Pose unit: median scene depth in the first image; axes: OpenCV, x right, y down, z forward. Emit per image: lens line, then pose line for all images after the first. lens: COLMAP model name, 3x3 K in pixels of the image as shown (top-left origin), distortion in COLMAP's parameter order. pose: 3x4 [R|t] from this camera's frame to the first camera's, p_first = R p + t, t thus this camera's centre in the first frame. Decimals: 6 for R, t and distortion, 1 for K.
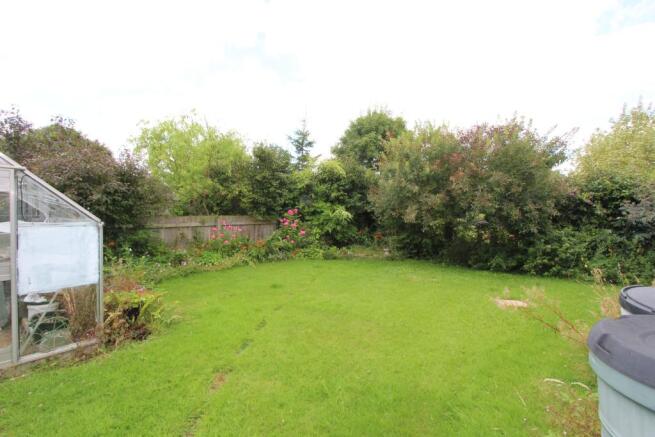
lens RADIAL K [[300.5, 0, 328.3], [0, 300.5, 216.6], [0, 0, 1]] dist [-0.005330, -0.000573]
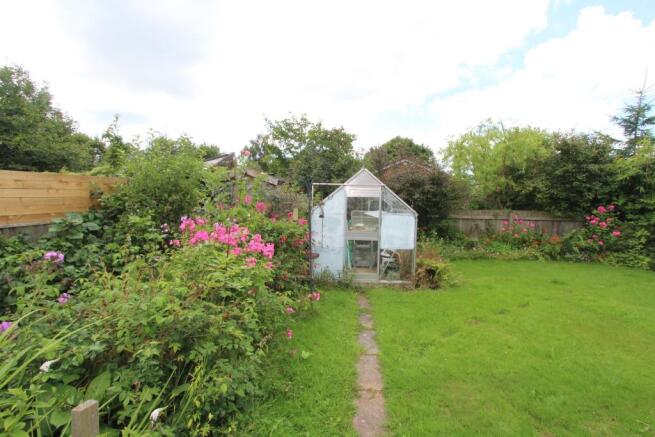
lens RADIAL K [[300.5, 0, 328.3], [0, 300.5, 216.6], [0, 0, 1]] dist [-0.005330, -0.000573]
pose [[0.572864, 0.050472, -0.818095, 0.140687], [-0.025880, 0.998718, 0.043493, -0.010940], [0.819241, -0.003743, 0.573436, -0.154631]]
